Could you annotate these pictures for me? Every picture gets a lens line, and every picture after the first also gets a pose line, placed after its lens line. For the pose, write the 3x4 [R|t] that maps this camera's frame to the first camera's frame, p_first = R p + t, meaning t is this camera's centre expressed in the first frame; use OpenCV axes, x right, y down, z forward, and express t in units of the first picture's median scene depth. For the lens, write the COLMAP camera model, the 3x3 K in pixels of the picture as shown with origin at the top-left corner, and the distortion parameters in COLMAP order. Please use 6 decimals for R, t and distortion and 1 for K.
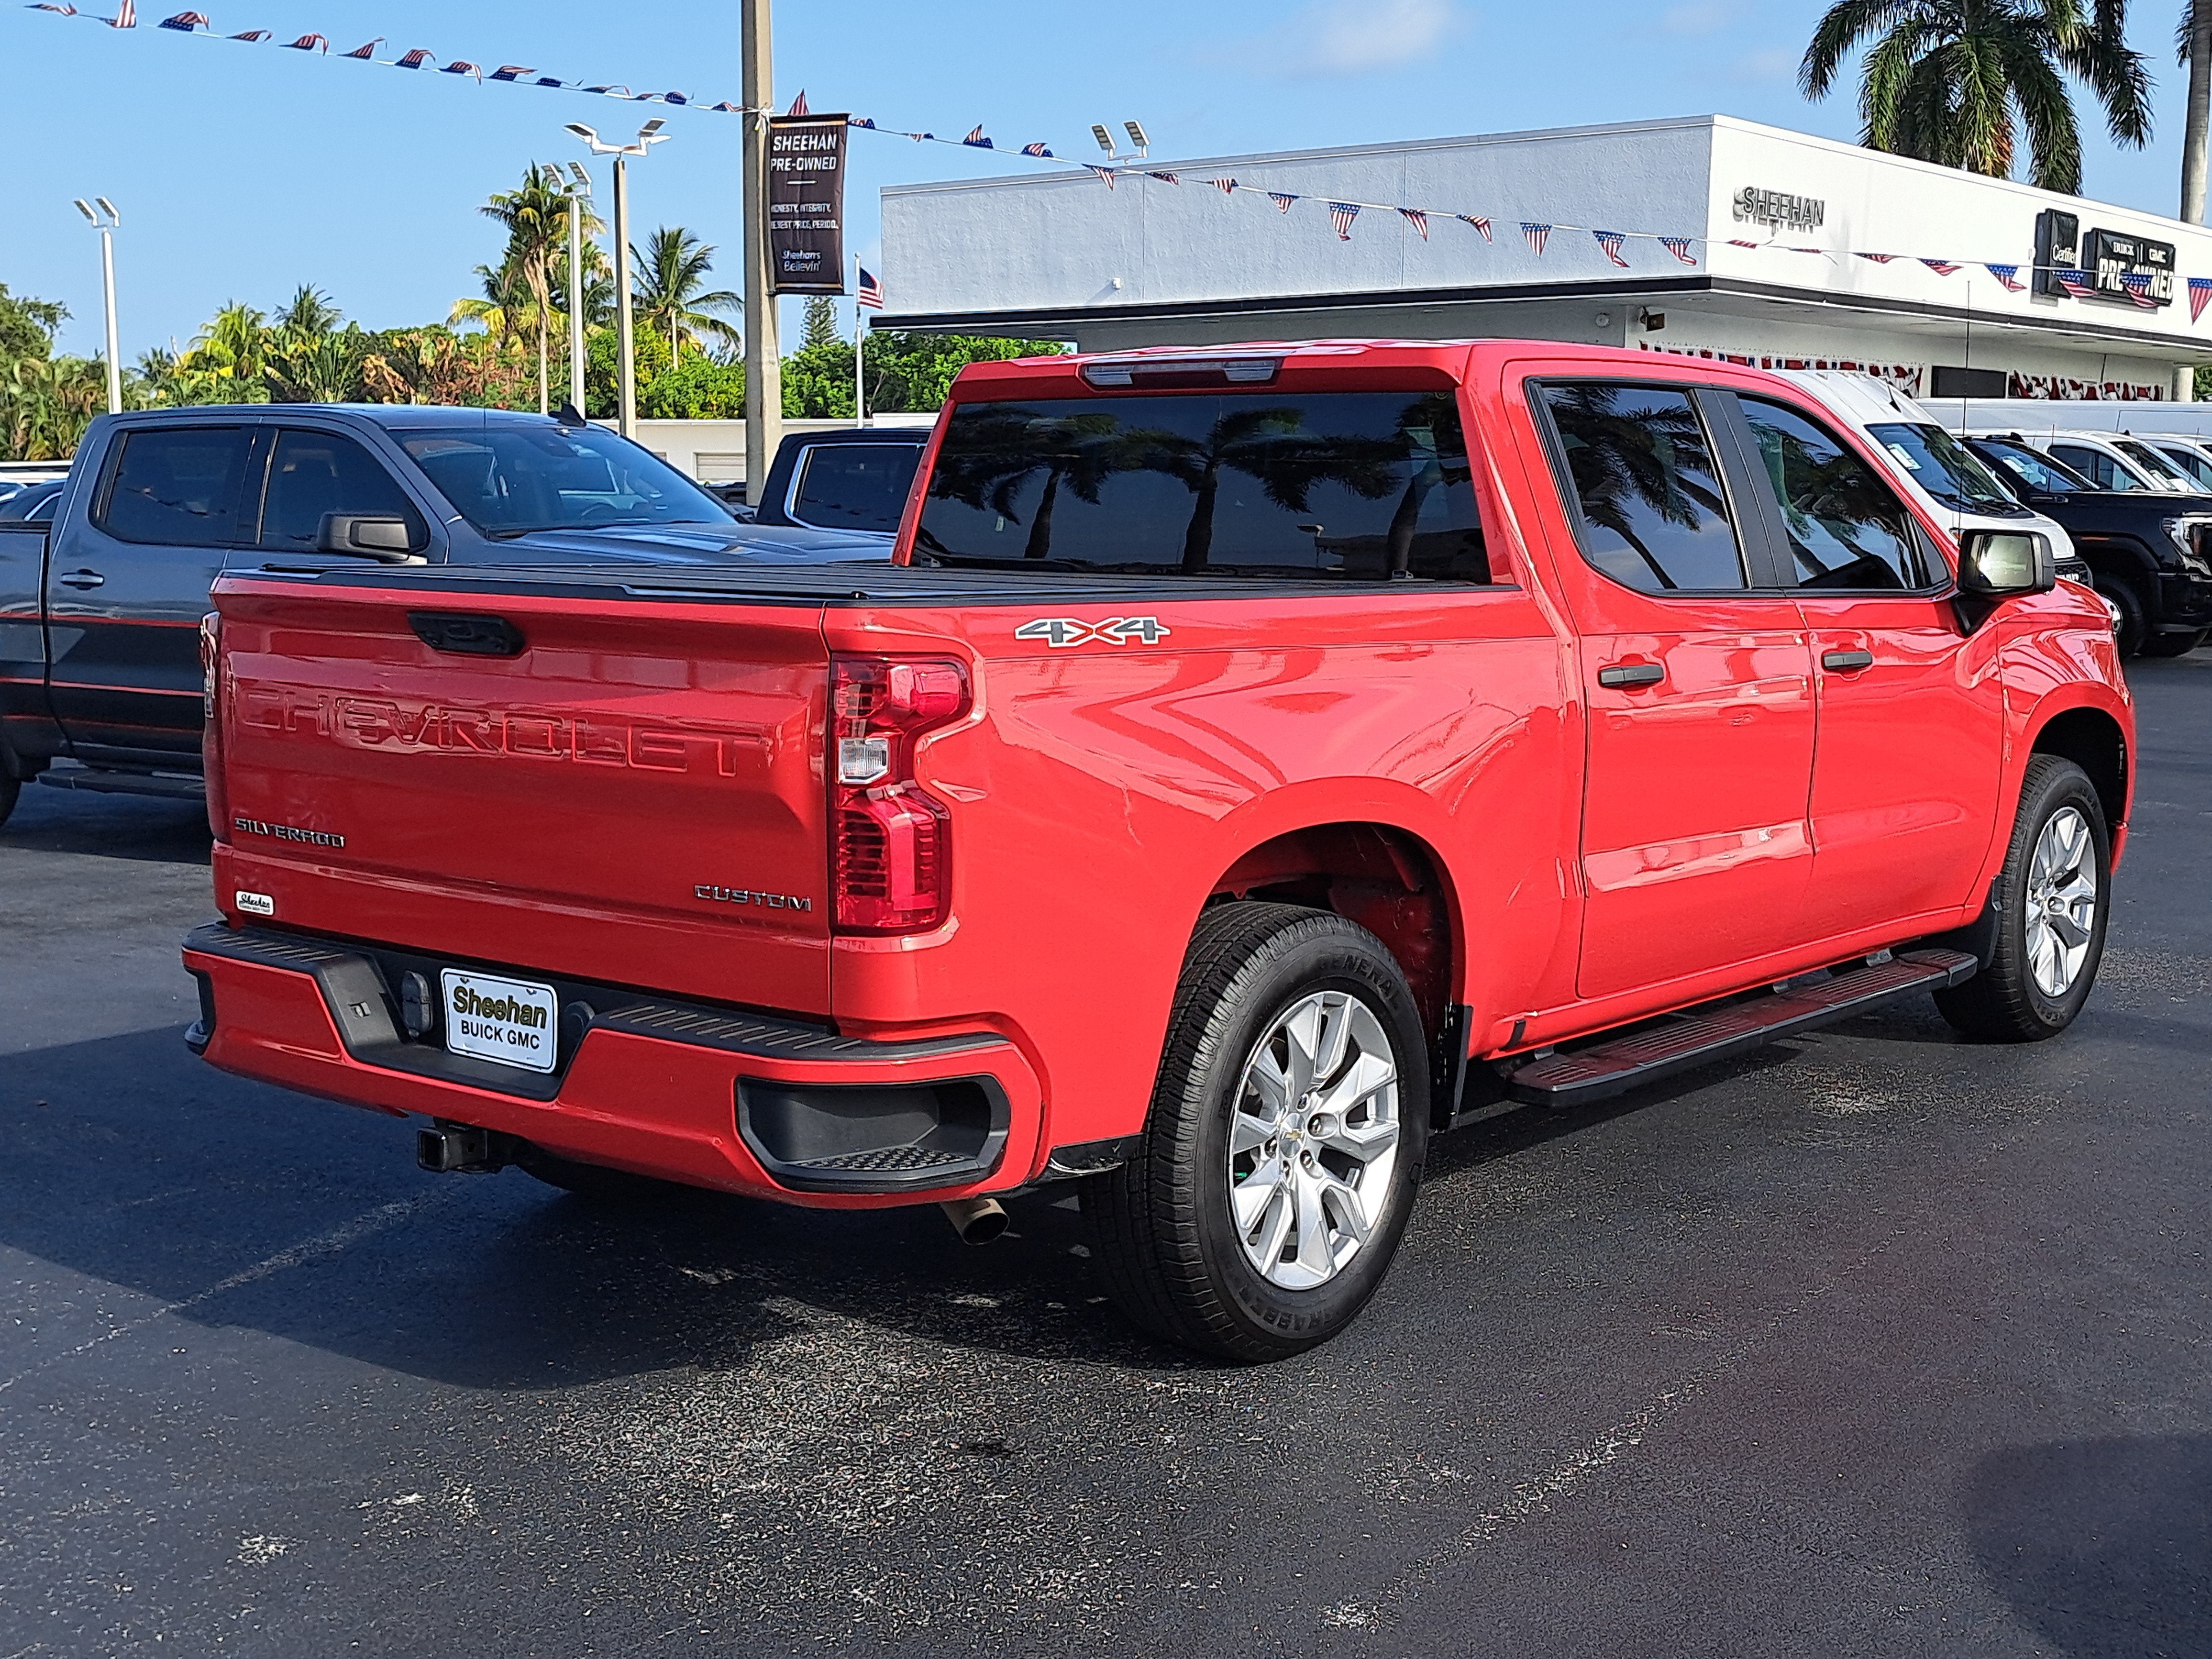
lens RADIAL K [[2709.0, 0, 1236.7], [0, 2709.0, 788.0], [0, 0, 1]] dist [0.041869, 0.024915]
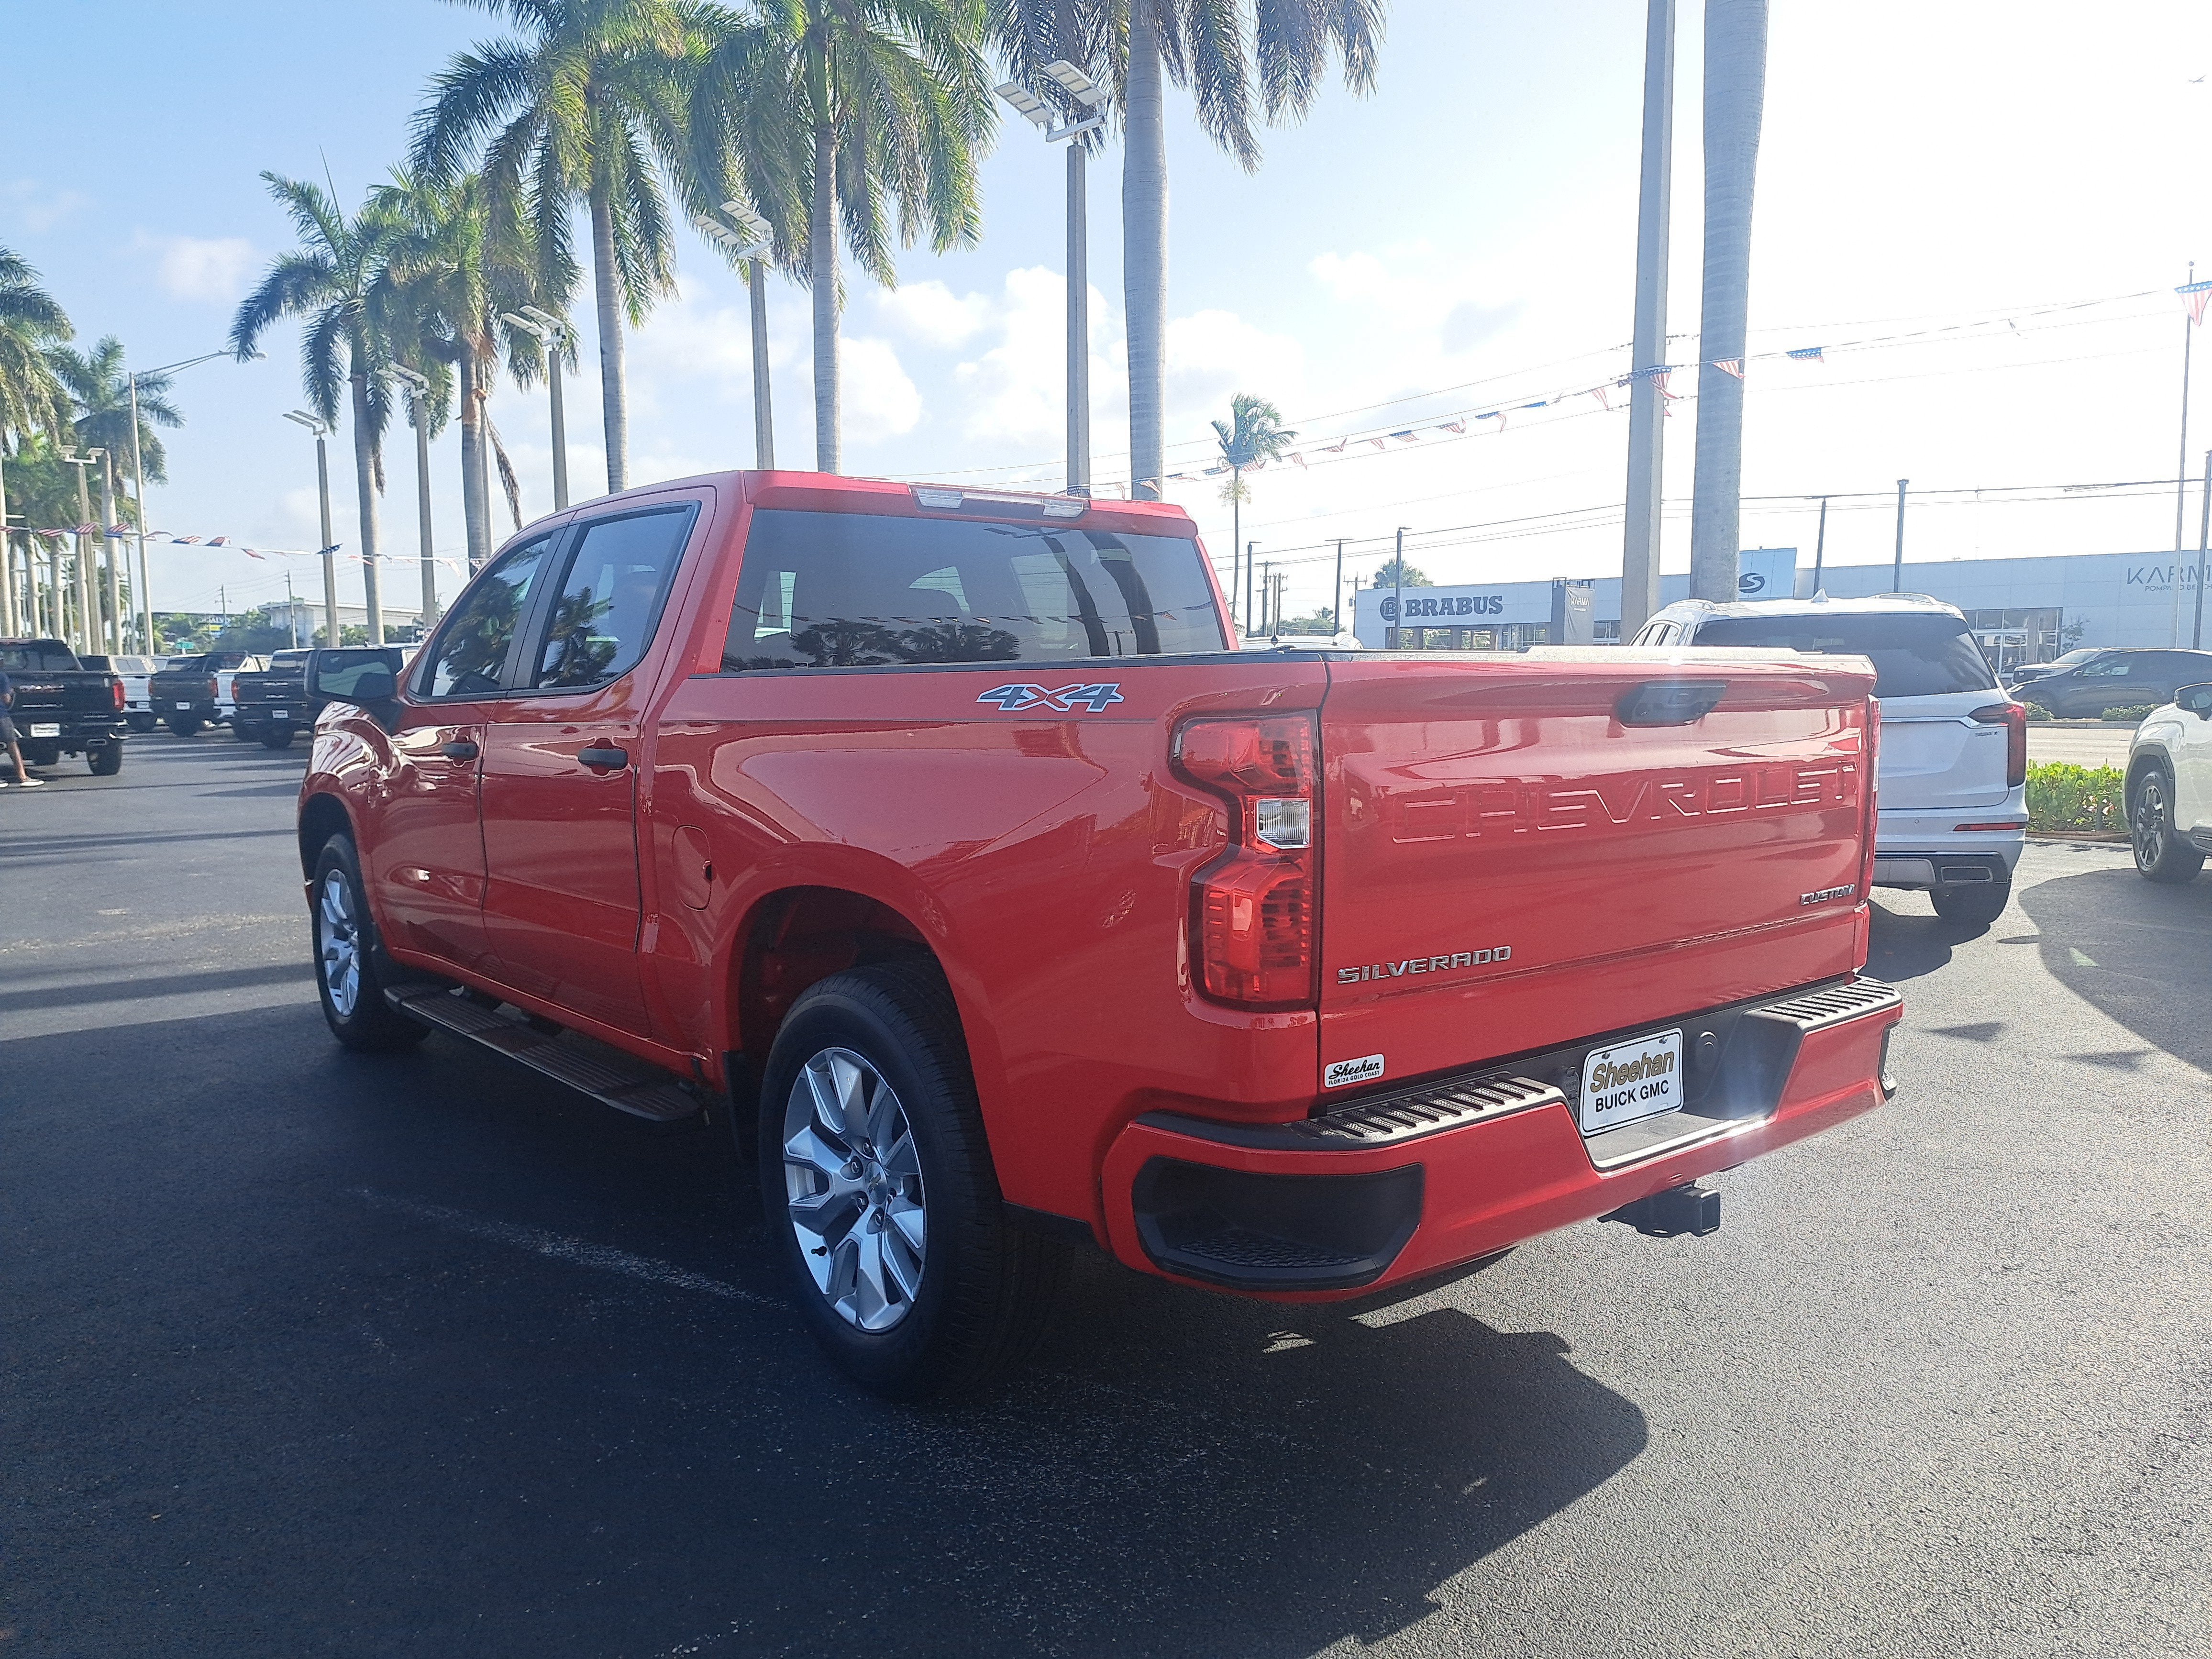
lens RADIAL K [[1602.8, 0, 1079.4], [0, 1602.8, 830.9], [0, 0, 1]] dist [0.002185, 0.001872]
pose [[0.264295, -0.103442, 0.958878, -0.776804], [0.117383, 0.990290, 0.074476, -0.067431], [-0.957272, 0.092872, 0.273871, 0.888493]]
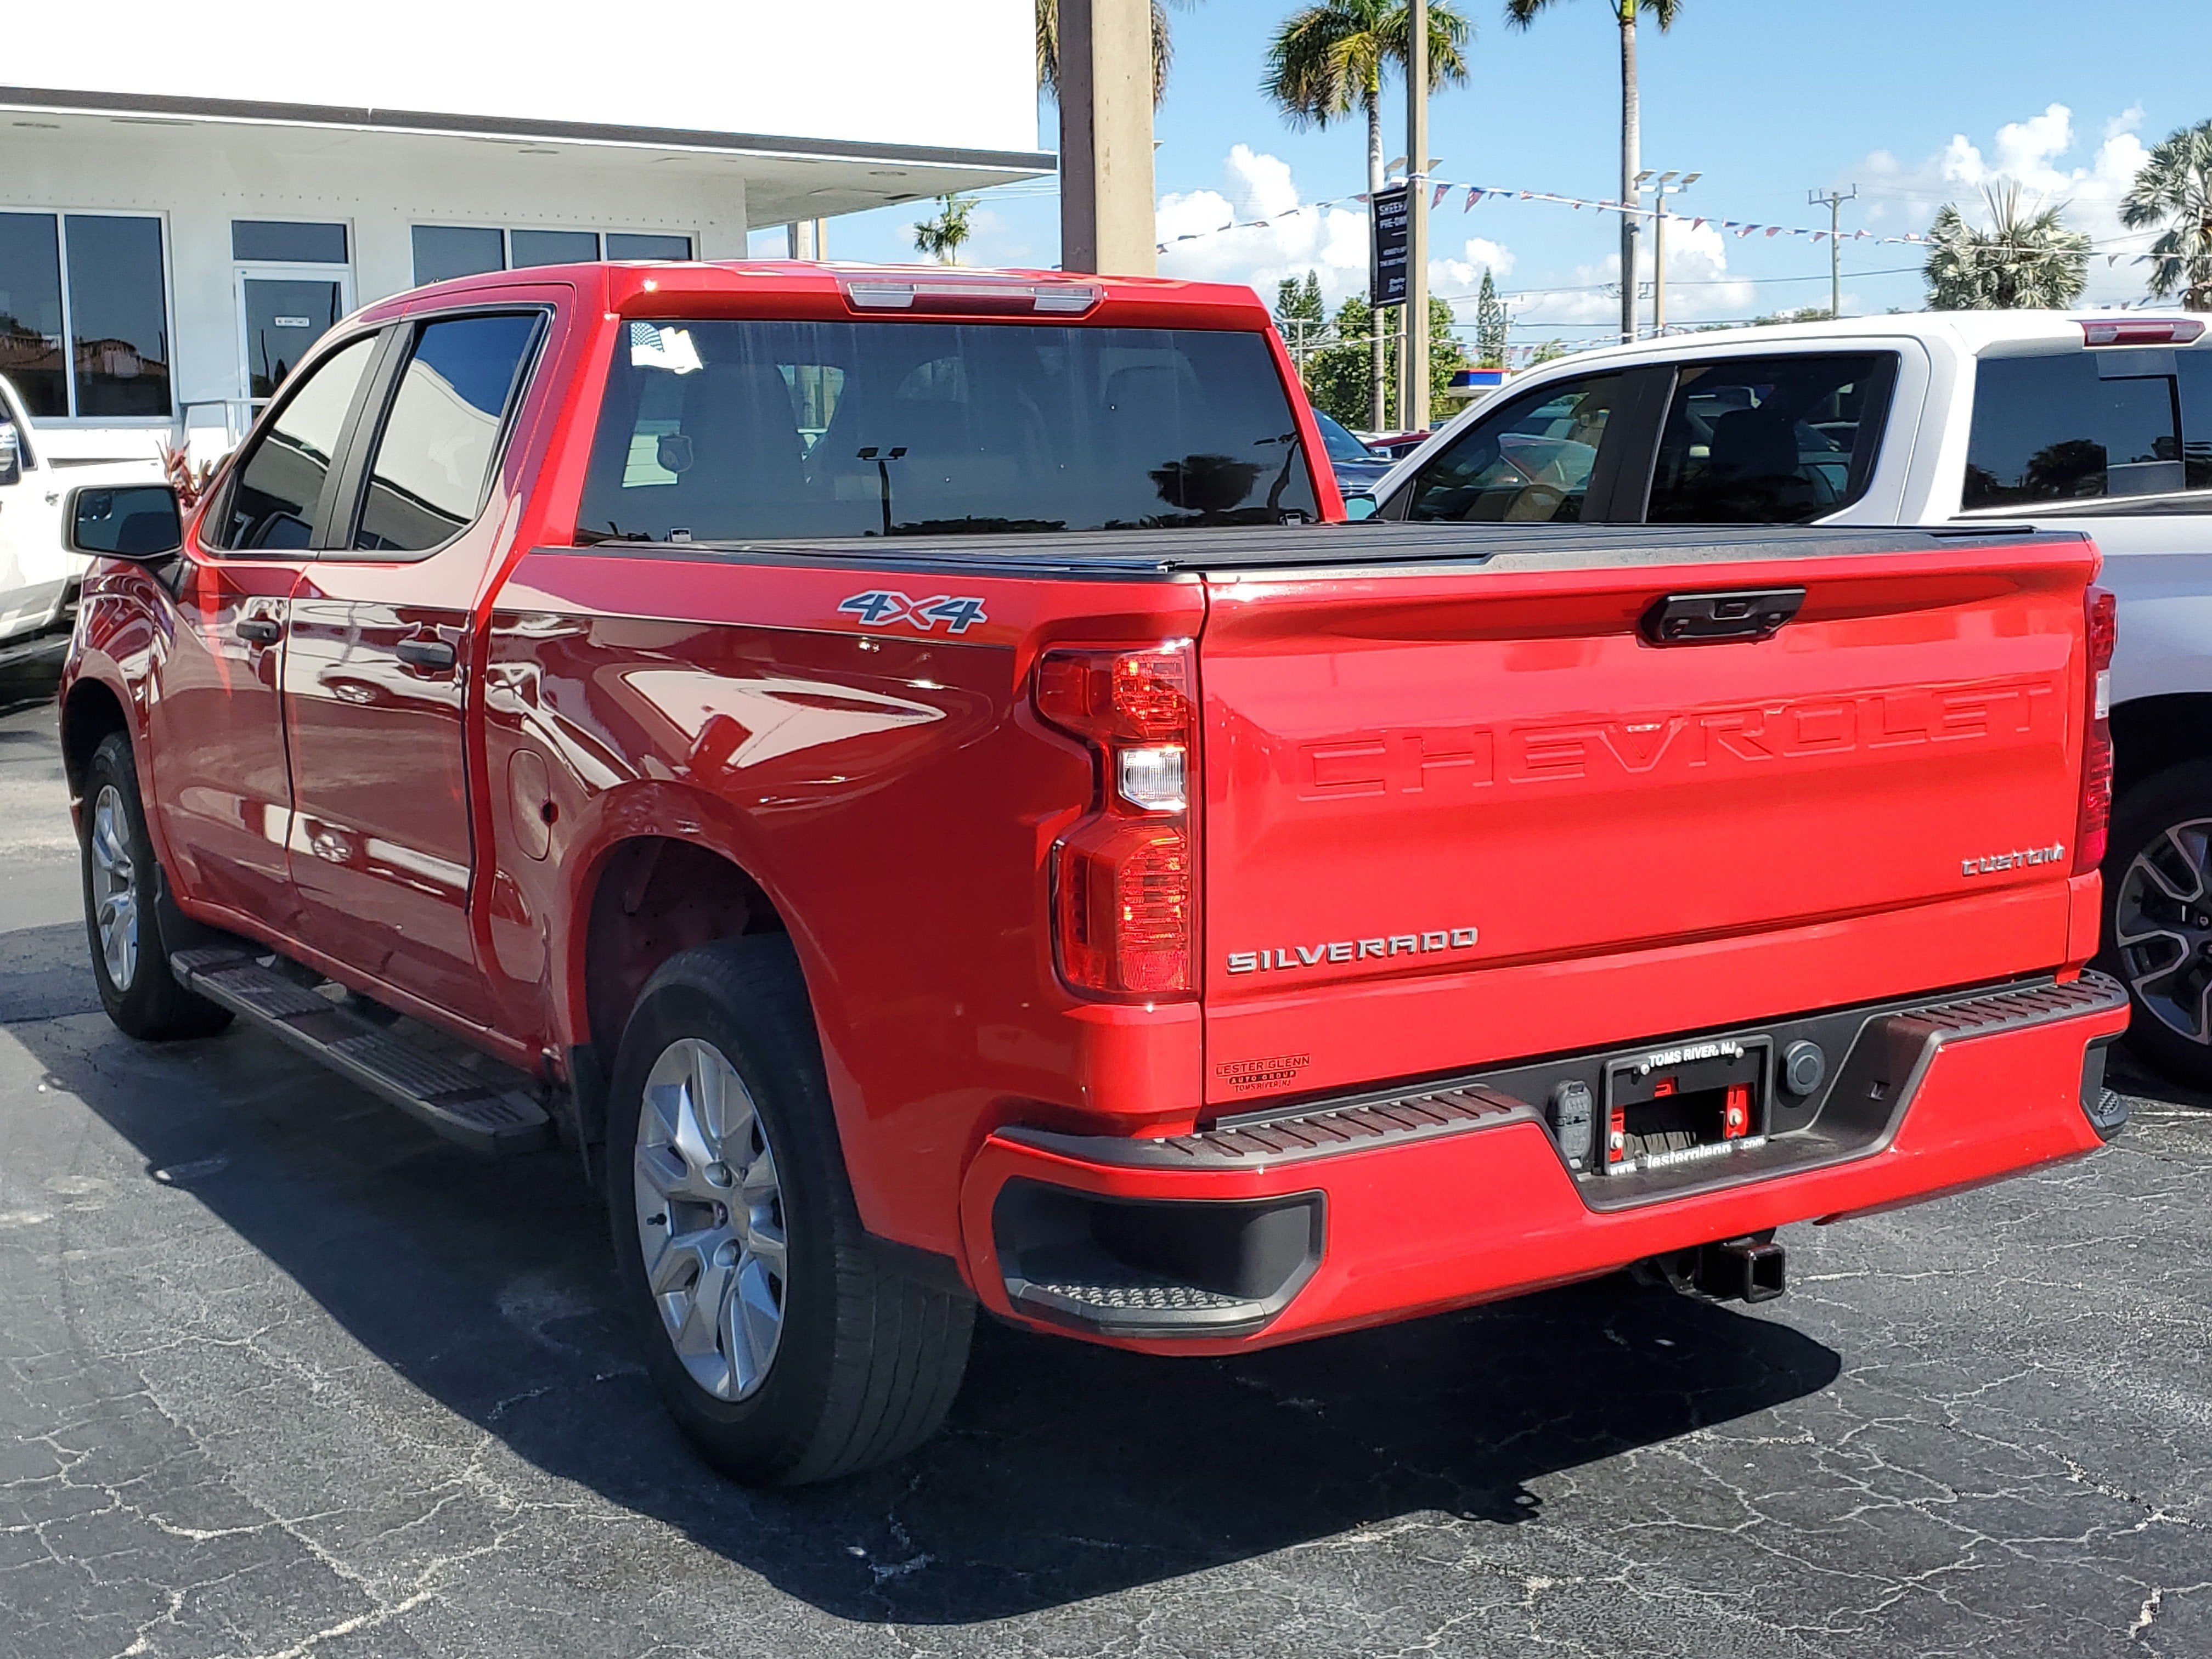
lens RADIAL K [[2680.7, 0, 970.4], [0, 2680.7, 832.2], [0, 0, 1]] dist [0.015657, -0.019247]
pose [[0.389984, -0.144644, 0.909390, -0.904991], [0.121340, 0.987046, 0.104960, -0.085774], [-0.912792, 0.069413, 0.402484, 0.755700]]
